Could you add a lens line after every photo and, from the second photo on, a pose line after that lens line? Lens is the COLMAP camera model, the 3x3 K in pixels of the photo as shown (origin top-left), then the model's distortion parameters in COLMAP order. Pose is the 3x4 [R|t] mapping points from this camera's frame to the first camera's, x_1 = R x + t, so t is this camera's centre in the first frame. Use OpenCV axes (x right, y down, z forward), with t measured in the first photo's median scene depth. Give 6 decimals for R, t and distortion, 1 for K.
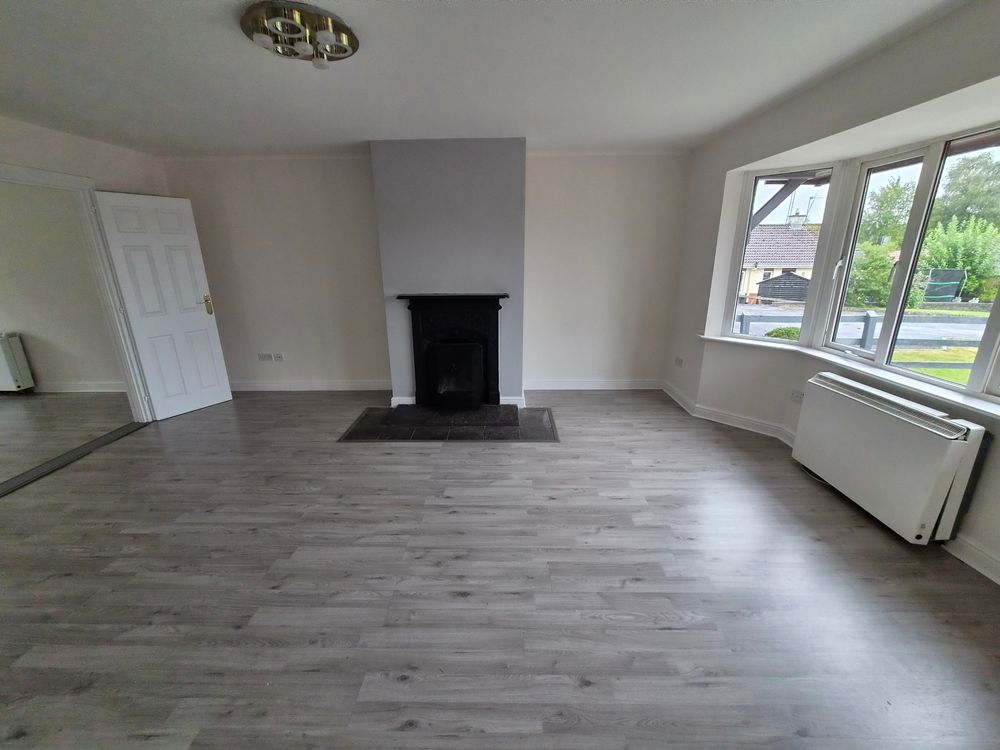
lens RADIAL K [[409.5, 0, 499.9], [0, 409.5, 374.5], [0, 0, 1]] dist [-0.002752, 0.000740]
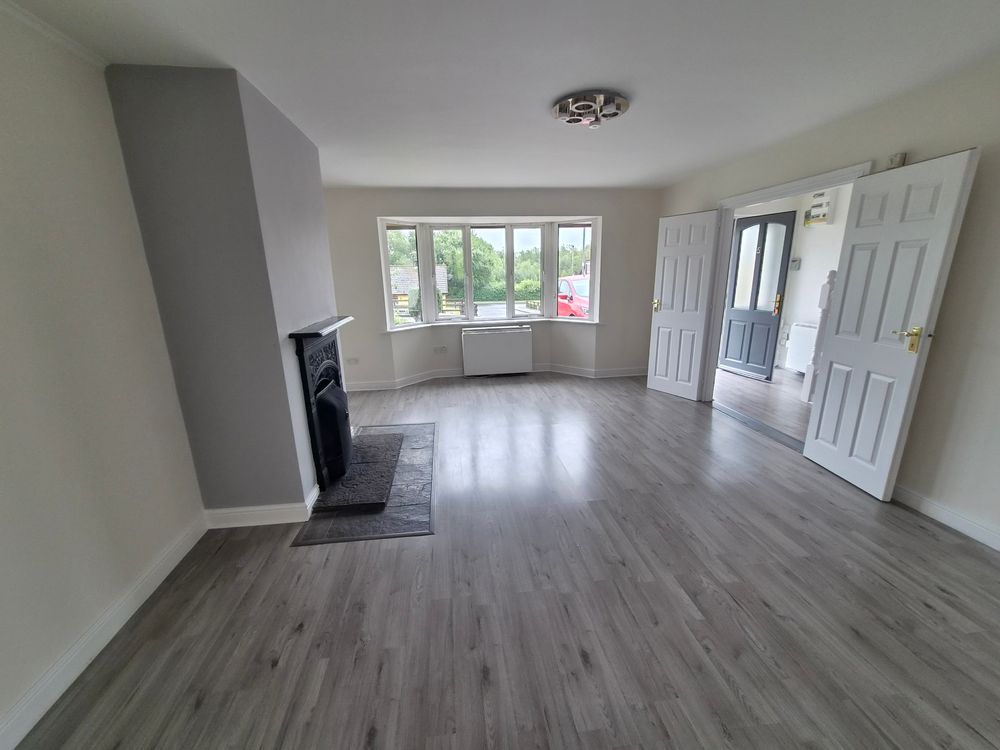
lens RADIAL K [[409.5, 0, 499.2], [0, 409.5, 377.6], [0, 0, 1]] dist [-0.002752, 0.000740]
pose [[-0.134239, -0.242130, 0.960913, -1.491764], [0.304546, 0.912679, 0.272521, -0.340650], [-0.942991, 0.329226, -0.048778, 1.240512]]
